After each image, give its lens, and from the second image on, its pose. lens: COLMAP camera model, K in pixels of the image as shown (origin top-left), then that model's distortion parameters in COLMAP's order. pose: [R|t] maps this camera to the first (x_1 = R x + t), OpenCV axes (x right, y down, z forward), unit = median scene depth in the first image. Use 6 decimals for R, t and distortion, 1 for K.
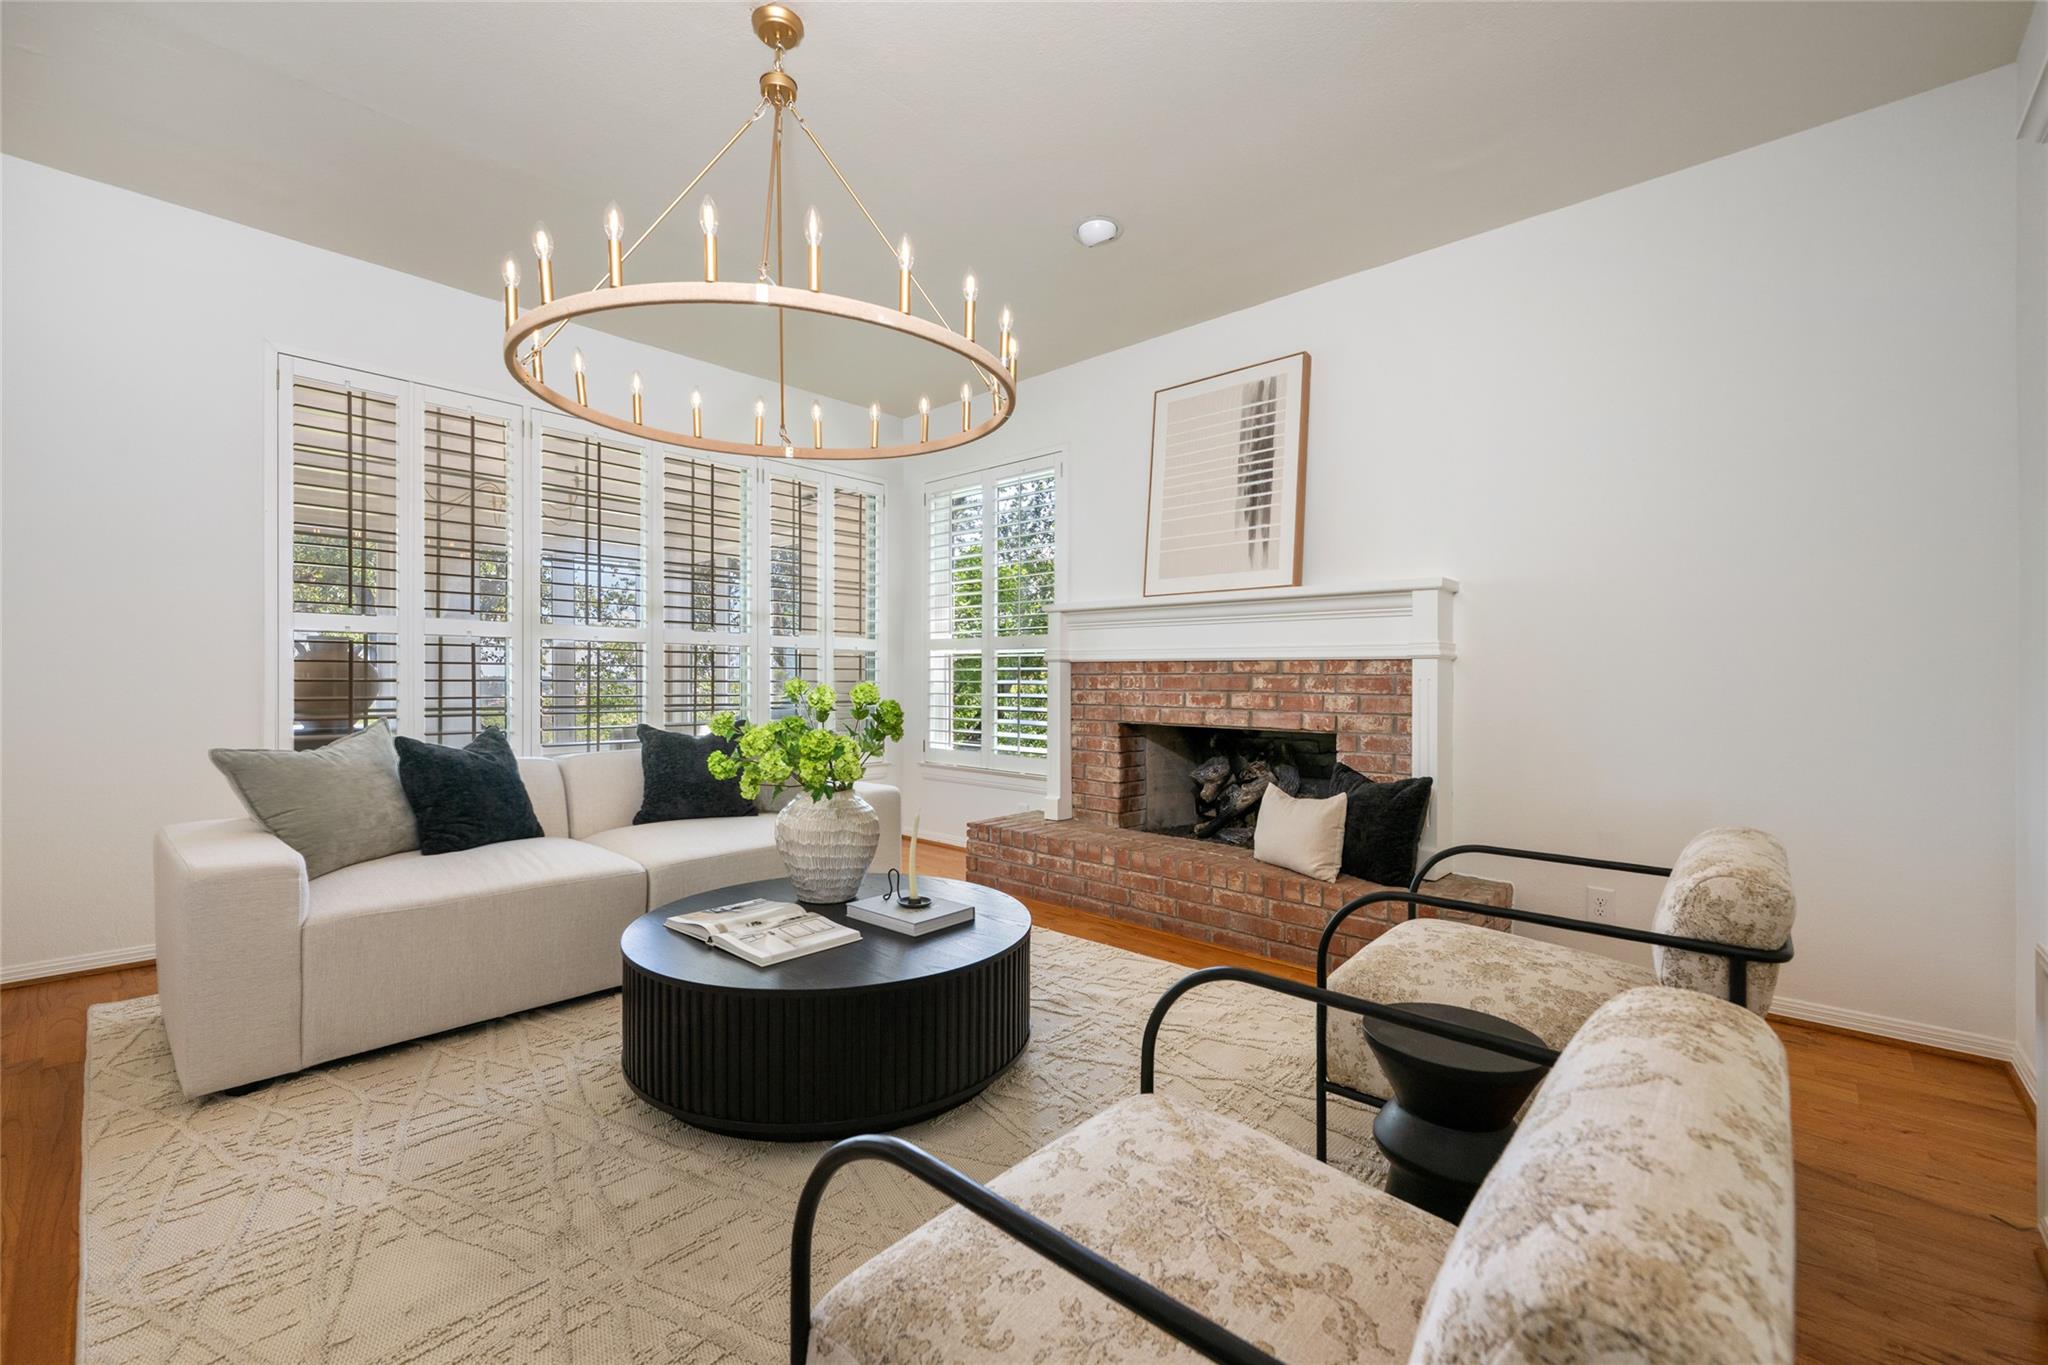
lens RADIAL K [[856.1, 0, 1024.0], [0, 856.1, 682.5], [0, 0, 1]] dist [-0.000267, 0.000276]
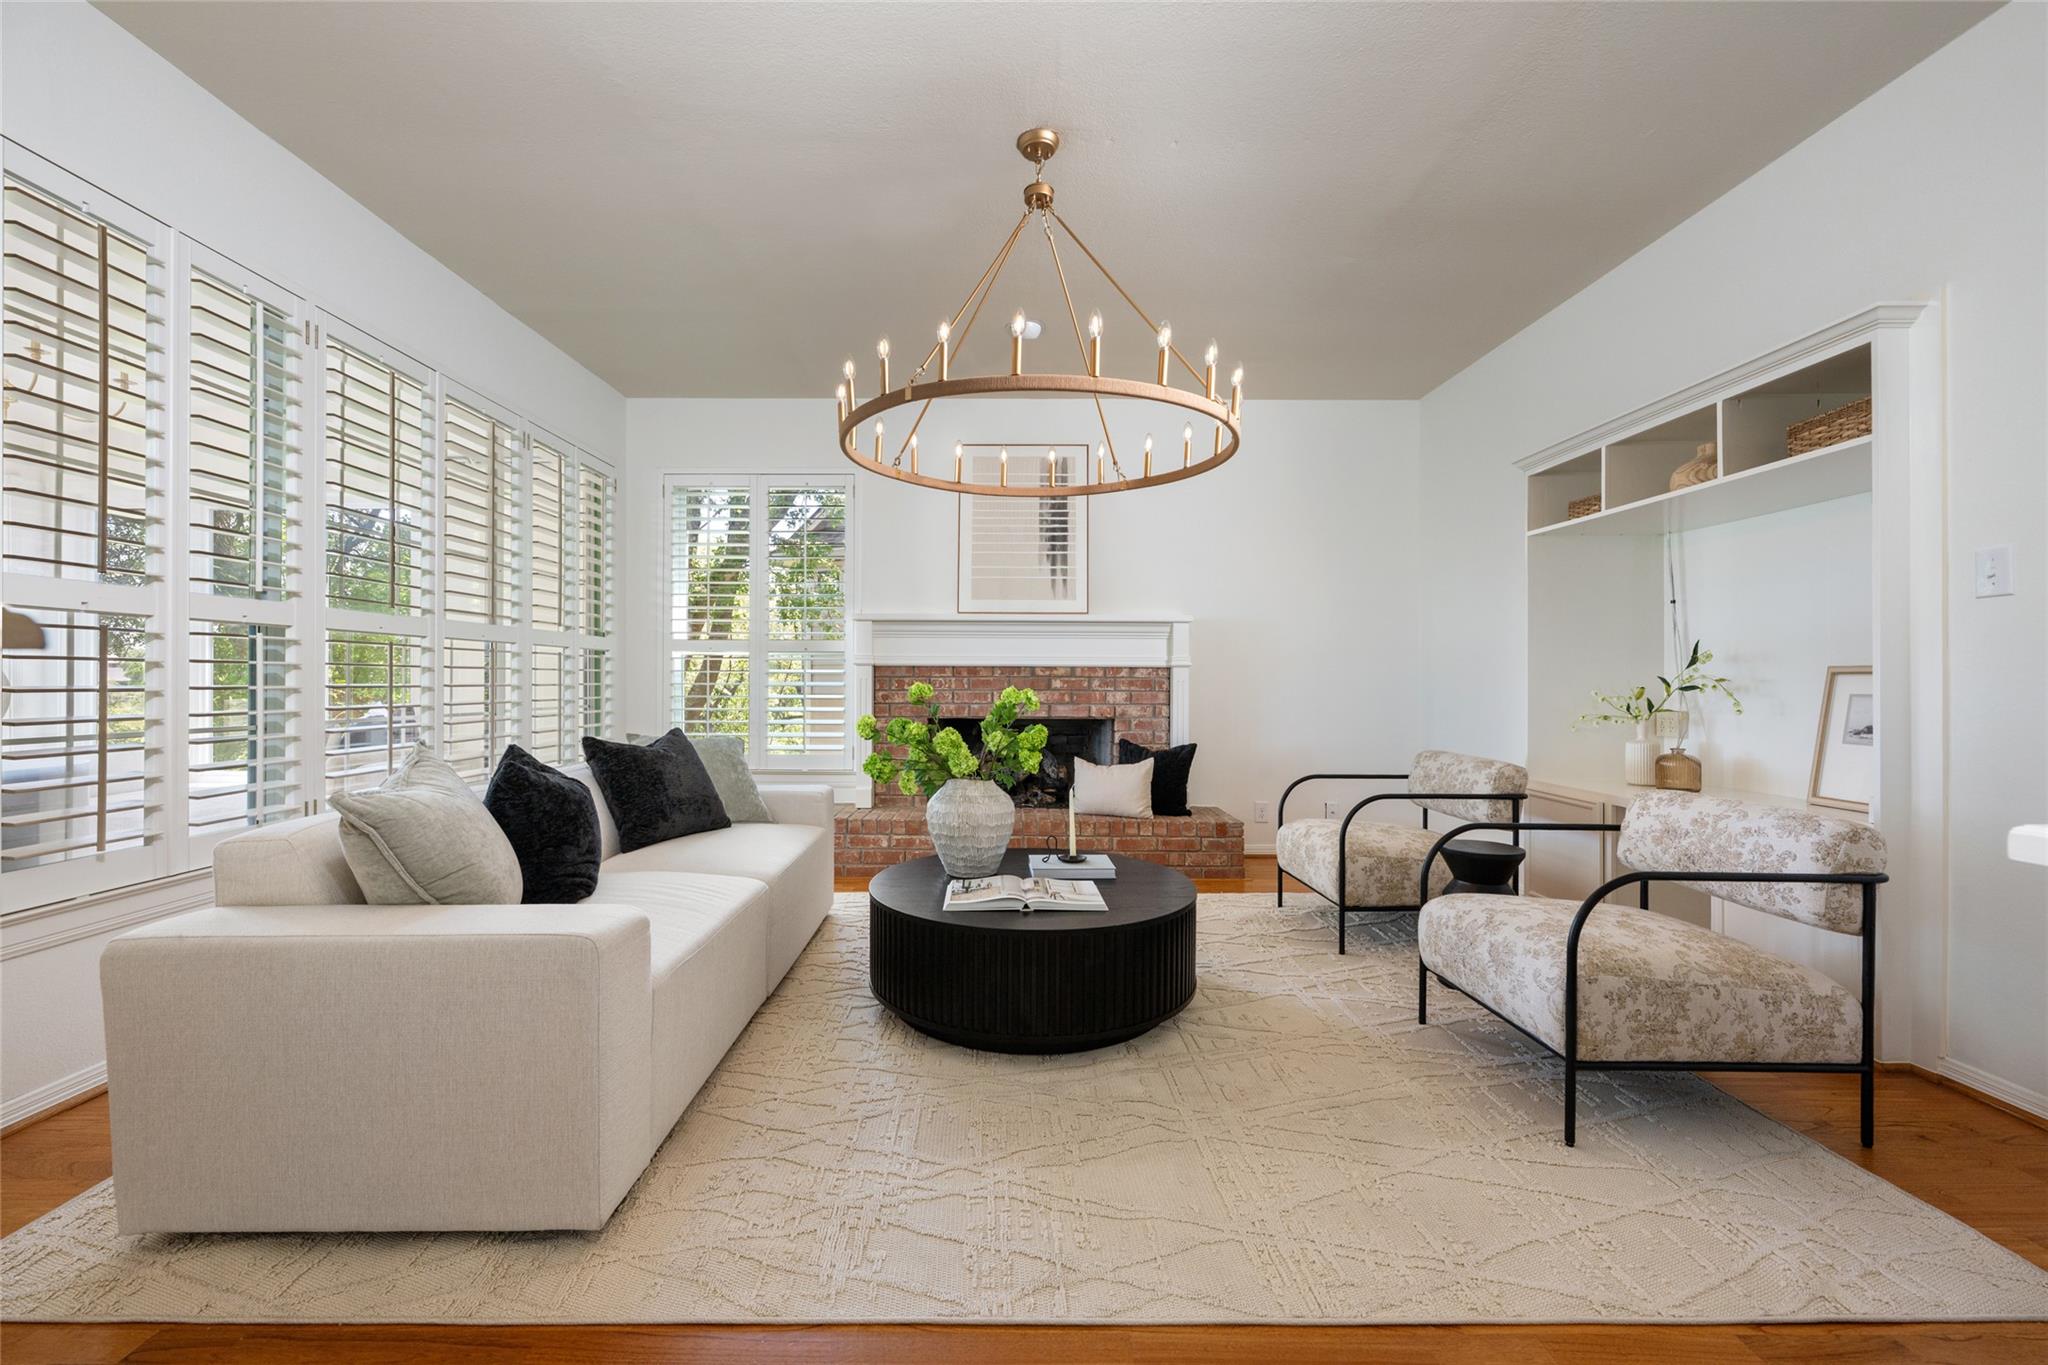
lens RADIAL K [[820.5, 0, 1019.8], [0, 820.5, 679.6], [0, 0, 1]] dist [-0.000141, -0.000009]
pose [[0.728718, -0.003249, 0.684807, -0.656670], [0.004142, 0.999991, 0.000337, -0.006506], [-0.684802, 0.002591, 0.728725, 0.105747]]
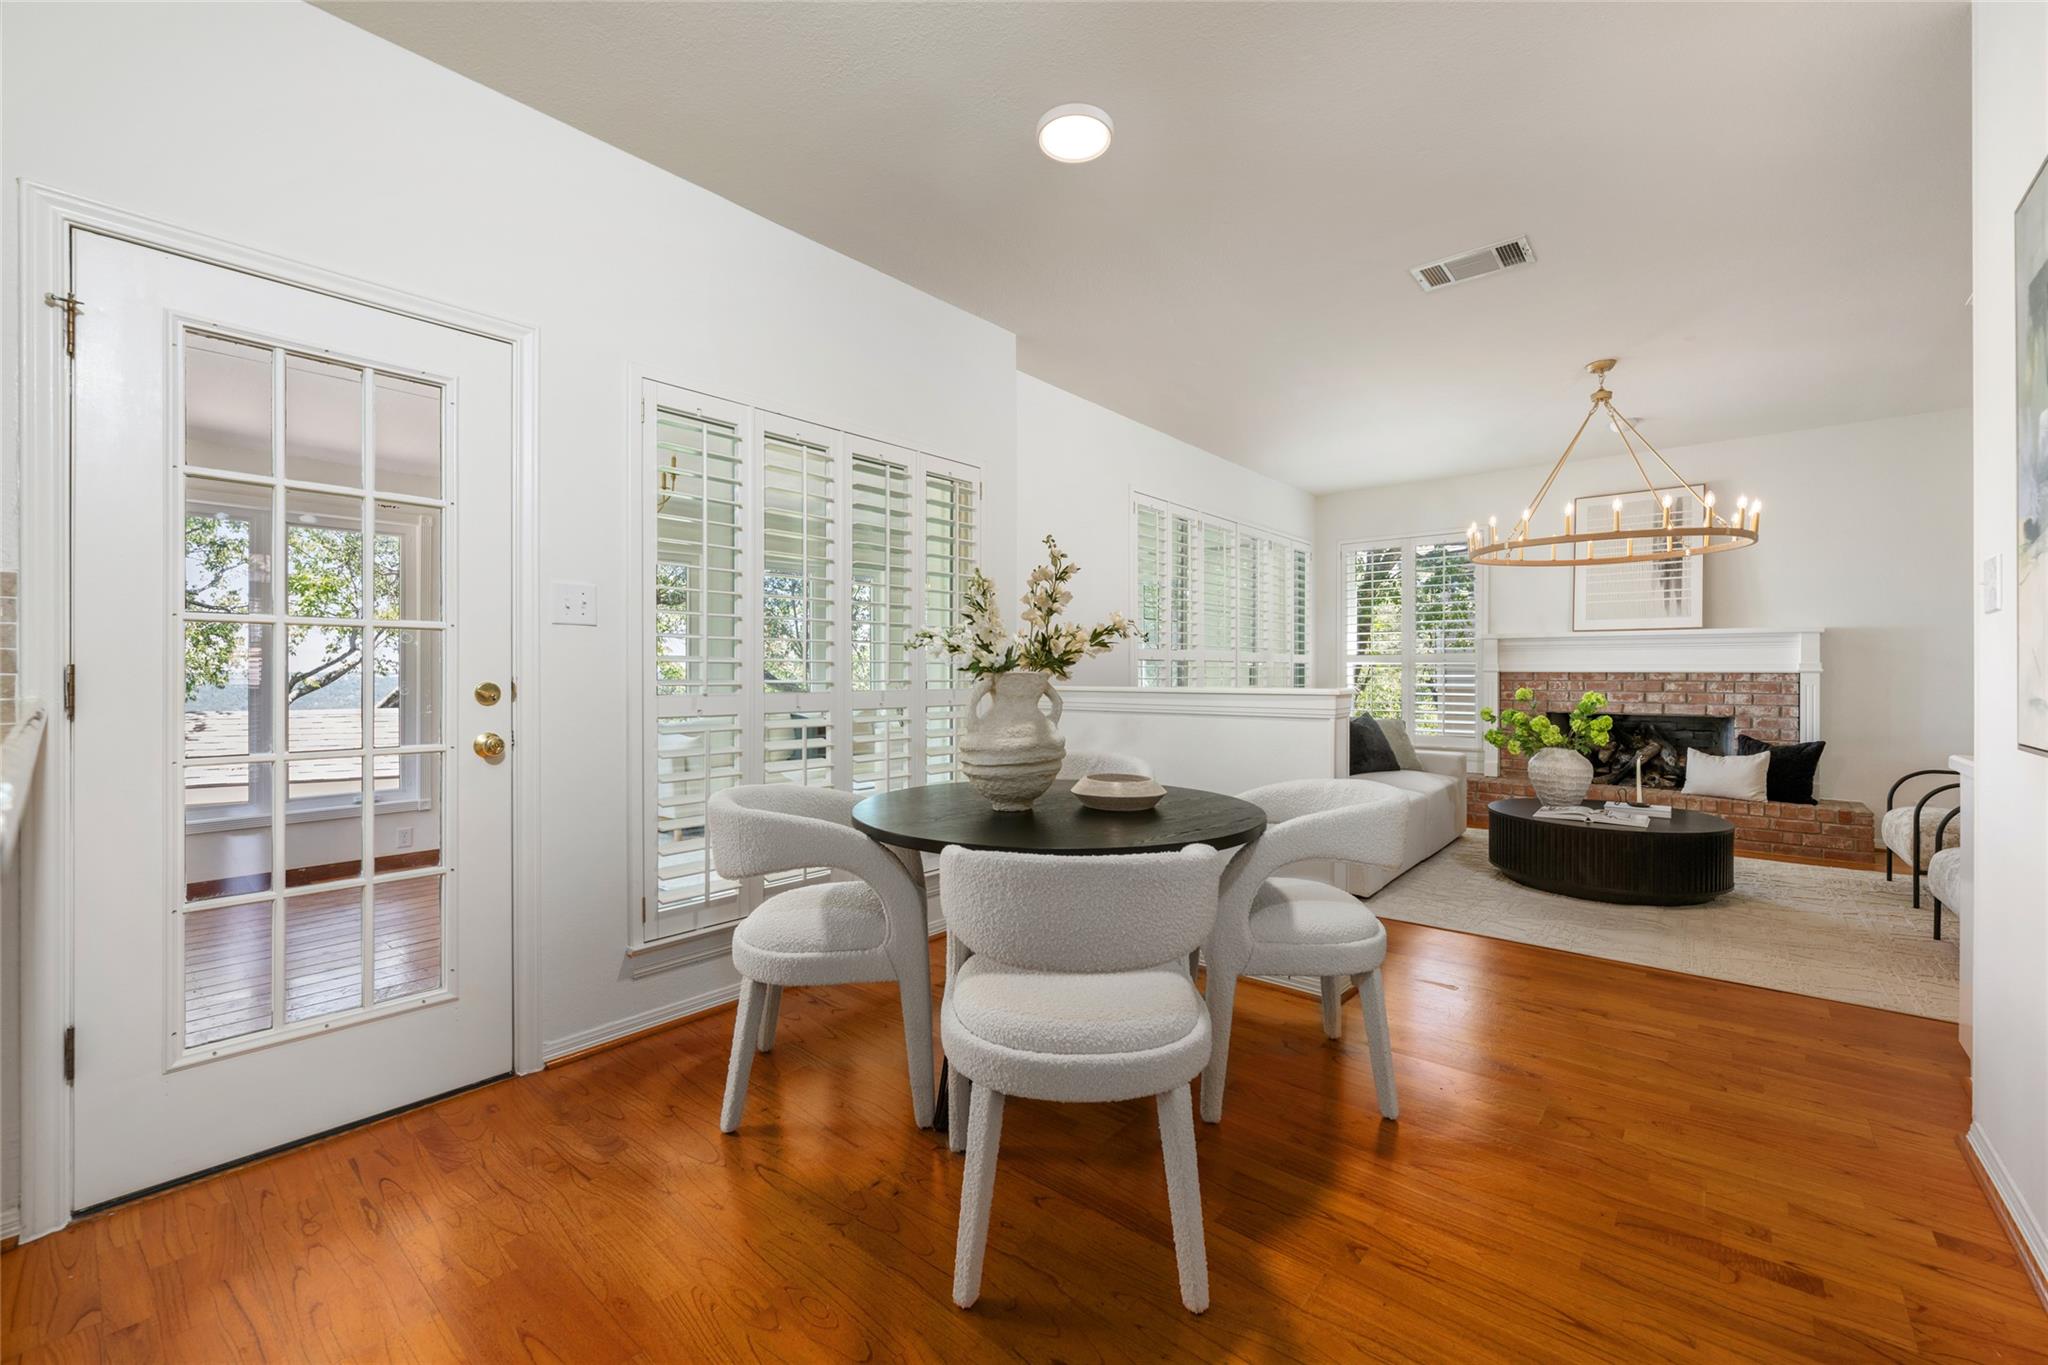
lens RADIAL K [[814.7, 0, 1021.3], [0, 814.7, 680.4], [0, 0, 1]] dist [-0.009719, -0.000110]
pose [[0.999606, -0.007905, 0.026933, -1.008746], [0.007785, 0.999959, 0.004557, -0.028069], [-0.026968, -0.004346, 0.999627, -0.503231]]
